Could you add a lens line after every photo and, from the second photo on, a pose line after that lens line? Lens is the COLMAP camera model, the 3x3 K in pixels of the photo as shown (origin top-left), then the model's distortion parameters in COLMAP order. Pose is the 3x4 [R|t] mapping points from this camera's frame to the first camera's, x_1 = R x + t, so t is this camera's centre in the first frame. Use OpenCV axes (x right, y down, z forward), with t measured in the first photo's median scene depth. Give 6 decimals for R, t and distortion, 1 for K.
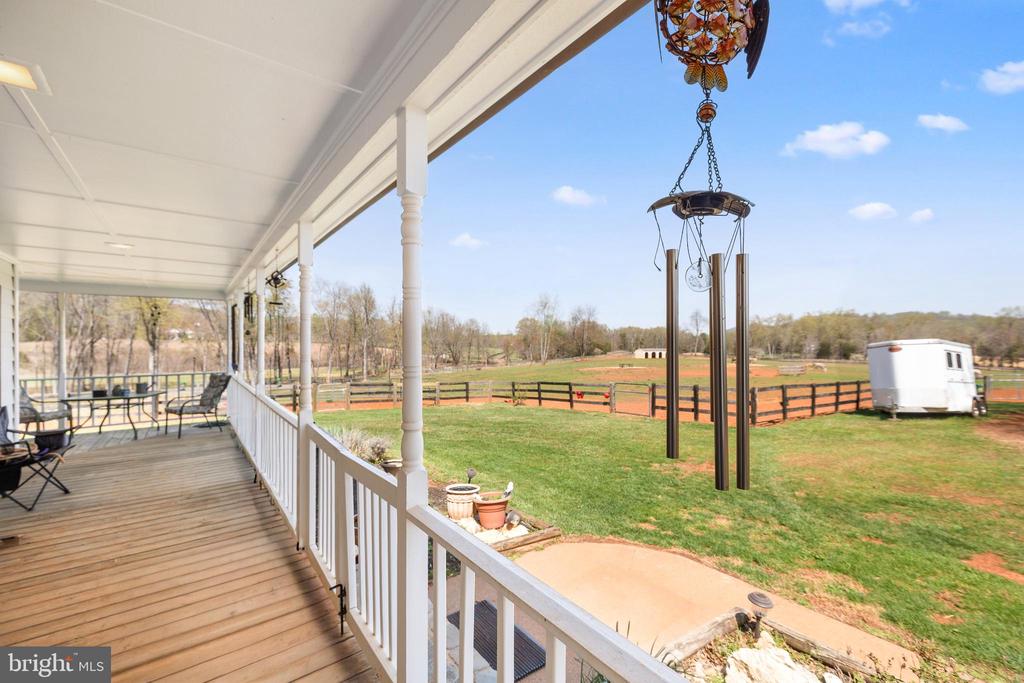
lens RADIAL K [[428.5, 0, 515.7], [0, 428.5, 339.7], [0, 0, 1]] dist [-0.007657, 0.000136]
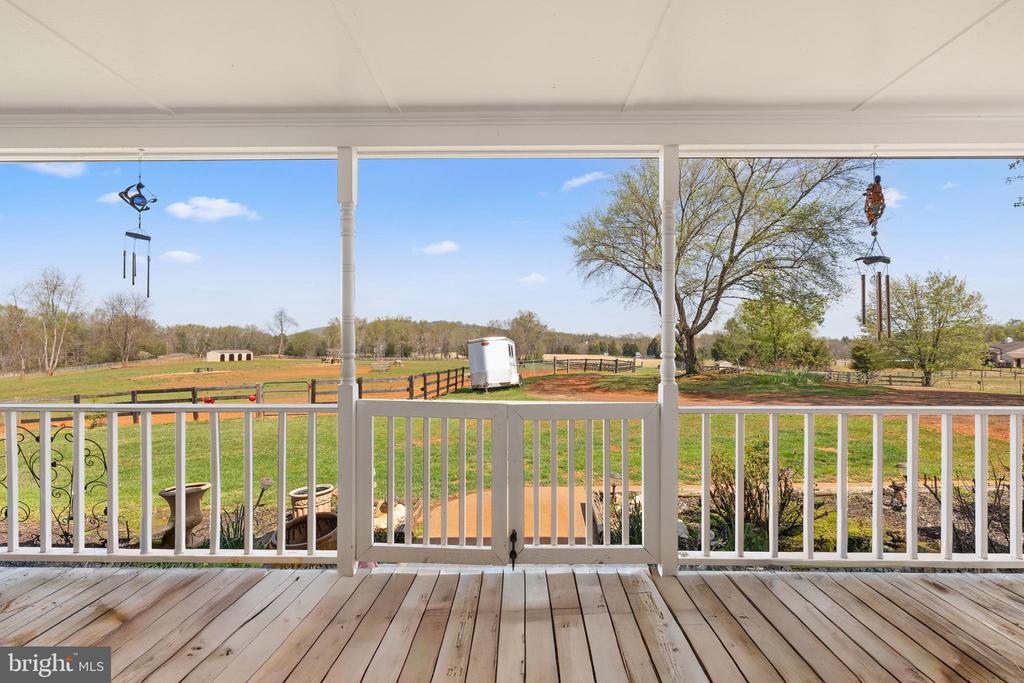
lens RADIAL K [[428.5, 0, 517.3], [0, 428.5, 342.7], [0, 0, 1]] dist [-0.007657, 0.000136]
pose [[0.610000, 0.000786, 0.792401, -0.137277], [-0.004263, 0.999988, 0.002290, 0.012512], [-0.792390, -0.004775, 0.609996, 0.040011]]
